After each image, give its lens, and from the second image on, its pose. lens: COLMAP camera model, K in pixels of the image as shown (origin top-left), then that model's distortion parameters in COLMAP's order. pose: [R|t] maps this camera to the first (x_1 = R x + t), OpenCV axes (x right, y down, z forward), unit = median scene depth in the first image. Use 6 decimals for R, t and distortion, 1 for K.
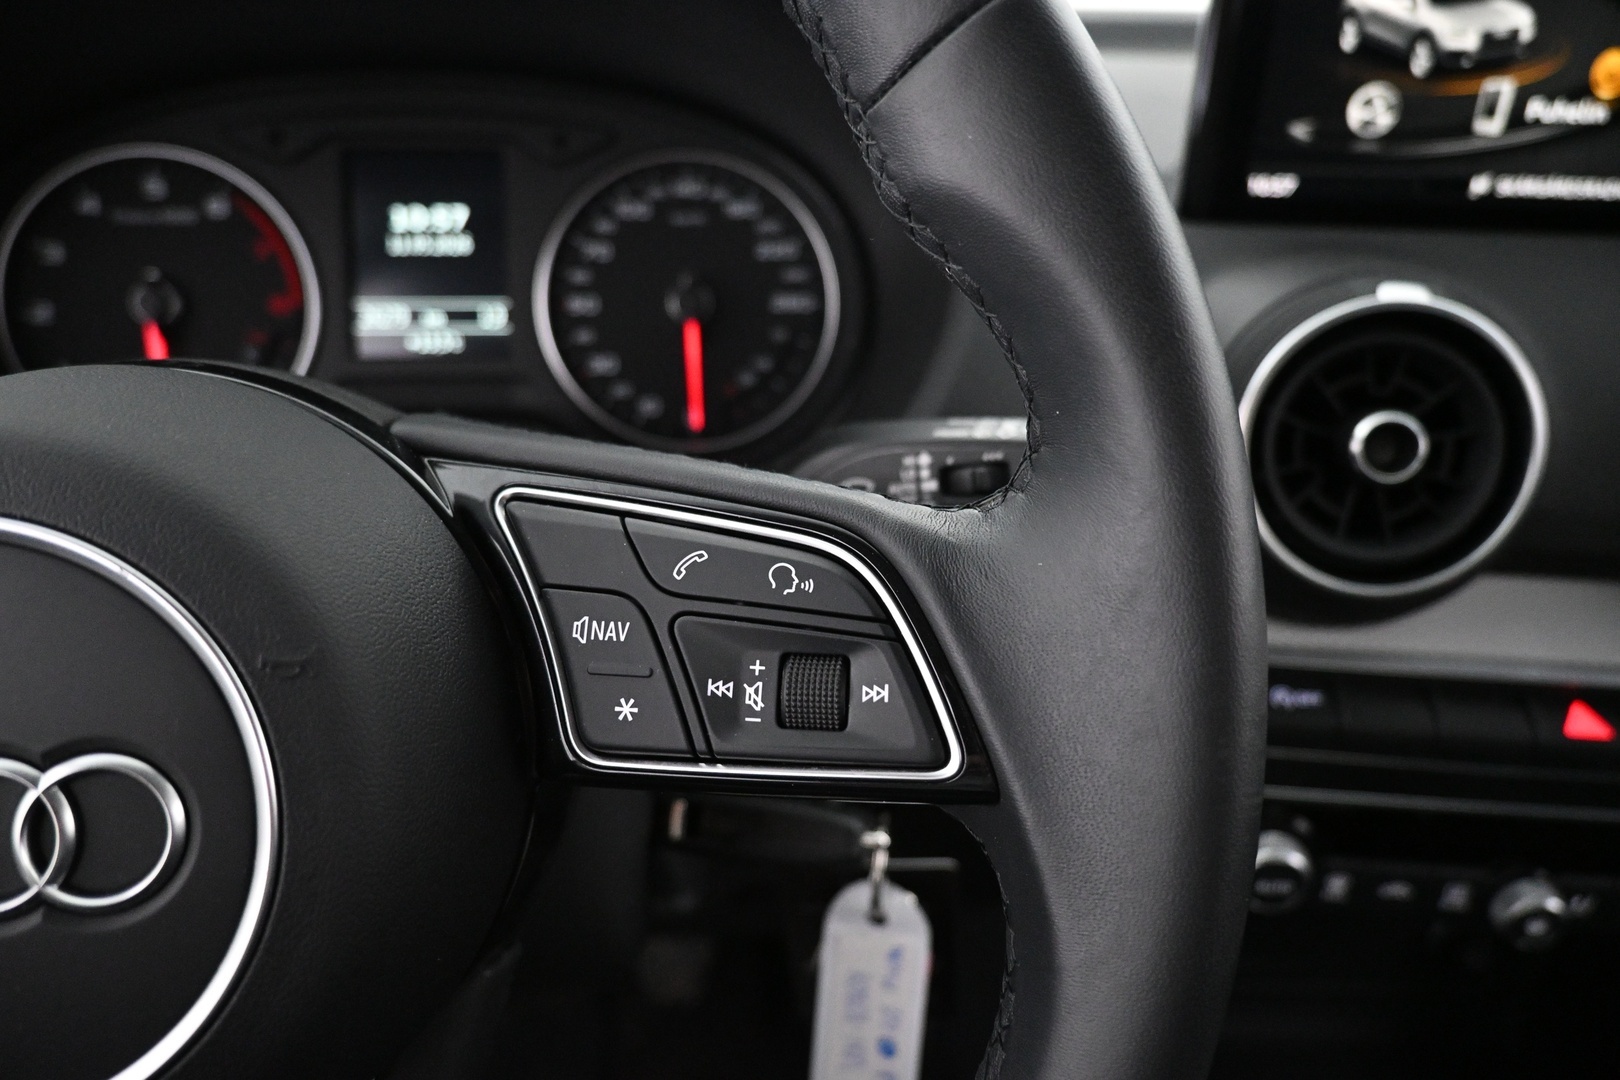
lens RADIAL K [[1089.1, 0, 806.7], [0, 1089.1, 535.7], [0, 0, 1]] dist [-0.002834, -0.002410]
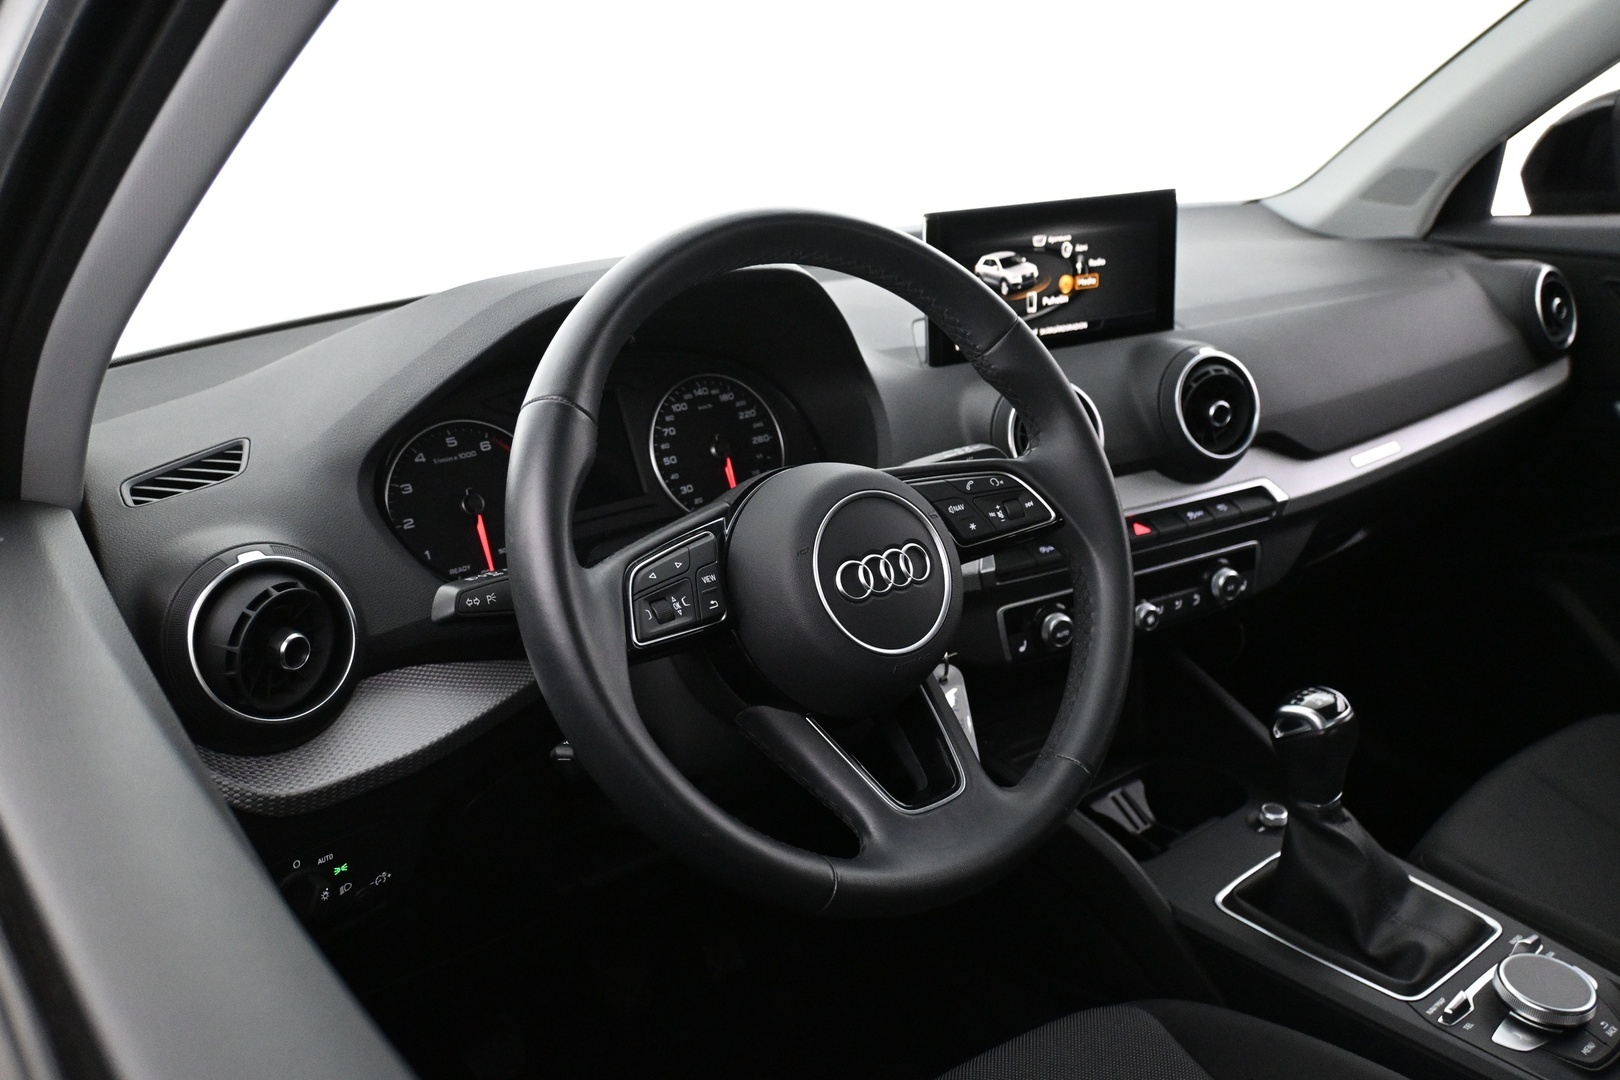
lens RADIAL K [[1409.6, 0, 808.4], [0, 1409.6, 529.9], [0, 0, 1]] dist [0.004405, -0.005901]
pose [[0.837225, -0.218679, 0.501232, -1.254113], [0.294121, 0.952773, -0.075602, 0.153990], [-0.461028, 0.210719, 0.862004, -1.170940]]
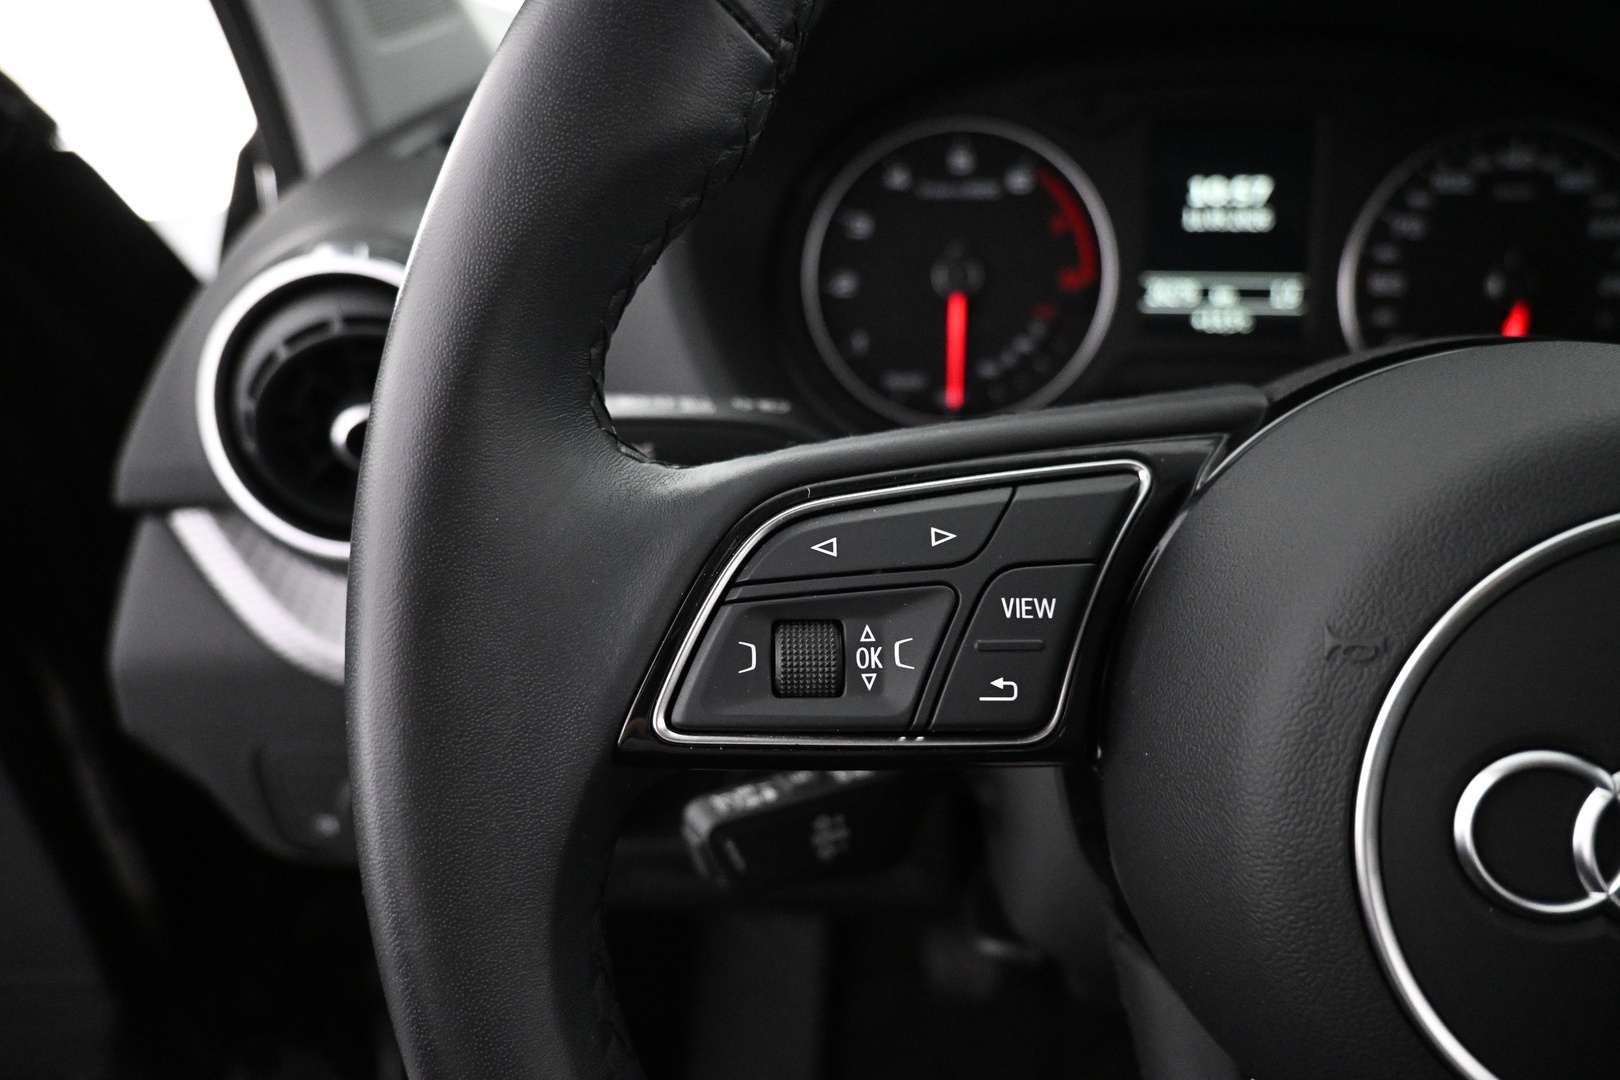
lens RADIAL K [[1089.1, 0, 815.8], [0, 1089.1, 552.1], [0, 0, 1]] dist [-0.002834, -0.002410]
pose [[0.976976, 0.064267, -0.203440, -0.487231], [-0.056438, 0.997433, 0.044060, 0.006005], [0.205749, -0.031564, 0.978096, -0.031932]]
